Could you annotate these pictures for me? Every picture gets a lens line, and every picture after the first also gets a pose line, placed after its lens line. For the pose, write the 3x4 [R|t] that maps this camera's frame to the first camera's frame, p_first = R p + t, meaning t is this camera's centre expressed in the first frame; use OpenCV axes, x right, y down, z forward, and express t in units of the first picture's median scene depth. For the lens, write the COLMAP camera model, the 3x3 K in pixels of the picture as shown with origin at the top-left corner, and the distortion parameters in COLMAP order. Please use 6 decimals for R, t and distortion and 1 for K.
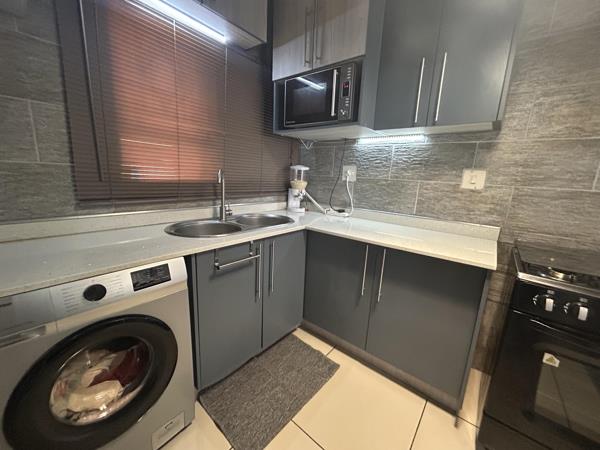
lens RADIAL K [[239.8, 0, 300.0], [0, 239.8, 225.0], [0, 0, 1]] dist [-0.001834, 0.000198]
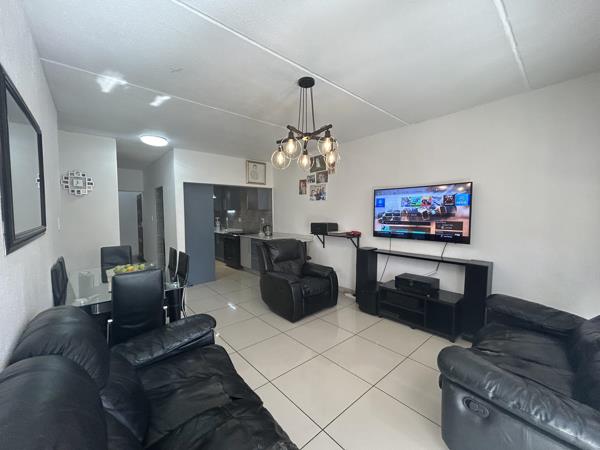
lens RADIAL K [[242.8, 0, 297.7], [0, 242.8, 223.9], [0, 0, 1]] dist [0.000845, 0.000378]
pose [[0.984907, -0.047708, -0.166380, 2.703377], [0.019124, 0.985372, -0.169339, 0.746110], [0.172025, 0.163601, 0.971412, -3.550182]]
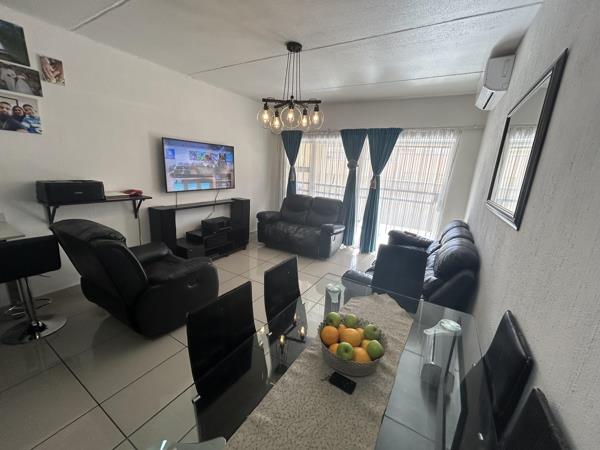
lens RADIAL K [[242.8, 0, 297.7], [0, 242.8, 223.9], [0, 0, 1]] dist [0.000845, 0.000378]
pose [[-0.142540, -0.292345, 0.945630, 0.685956], [0.142168, 0.939432, 0.311859, 0.200452], [-0.979526, 0.178890, -0.092345, -1.835306]]
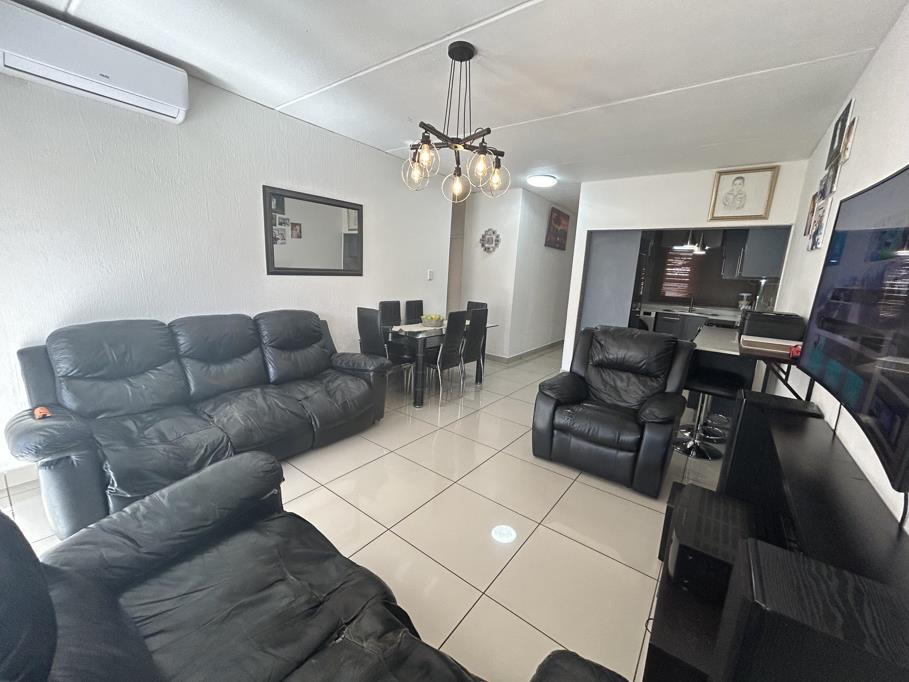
lens RADIAL K [[363.3, 0, 454.5], [0, 363.3, 341.0], [0, 0, 1]] dist [-0.001834, 0.000198]
pose [[0.049407, 0.146104, -0.988035, 4.110219], [-0.259680, 0.957101, 0.128544, 0.510642], [0.964430, 0.250222, 0.085228, -2.053870]]
